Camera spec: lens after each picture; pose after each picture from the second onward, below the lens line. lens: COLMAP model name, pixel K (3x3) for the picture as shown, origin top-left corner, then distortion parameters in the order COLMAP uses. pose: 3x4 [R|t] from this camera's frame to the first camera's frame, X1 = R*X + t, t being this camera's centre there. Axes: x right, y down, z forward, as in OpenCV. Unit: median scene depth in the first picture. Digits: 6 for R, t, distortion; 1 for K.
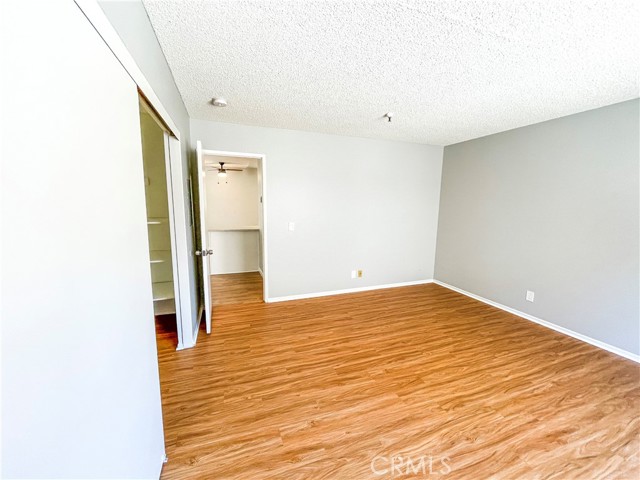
lens RADIAL K [[257.8, 0, 320.0], [0, 257.8, 240.0], [0, 0, 1]] dist [-0.001539, 0.000005]
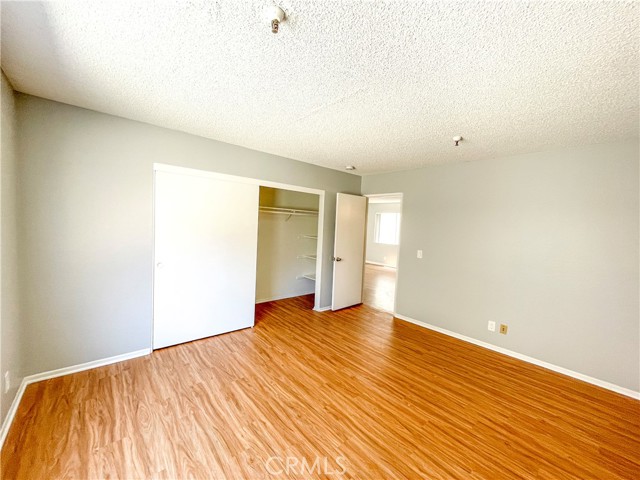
lens RADIAL K [[257.8, 0, 320.0], [0, 257.8, 240.0], [0, 0, 1]] dist [-0.001539, 0.000005]
pose [[0.357259, 0.060850, -0.932021, 1.023412], [-0.177038, 0.984197, -0.003605, -0.045396], [0.917073, 0.166291, 0.362386, 0.298803]]
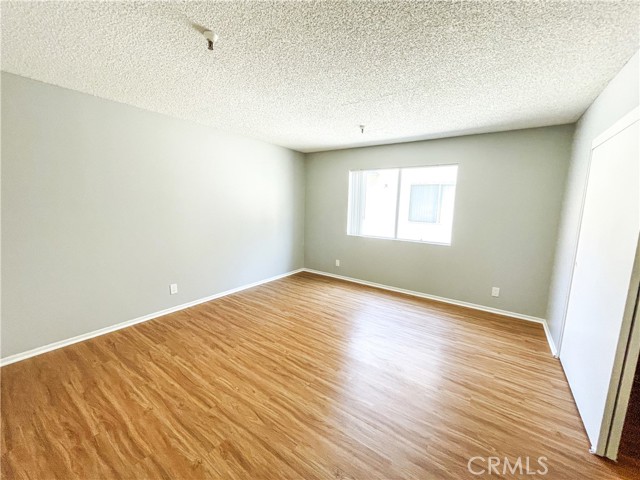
lens RADIAL K [[257.8, 0, 320.0], [0, 257.8, 240.0], [0, 0, 1]] dist [-0.001539, 0.000005]
pose [[-0.568995, -0.146114, 0.809256, -0.375704], [0.085527, 0.968237, 0.234953, -0.192448], [-0.817881, 0.202900, -0.538425, 1.254560]]
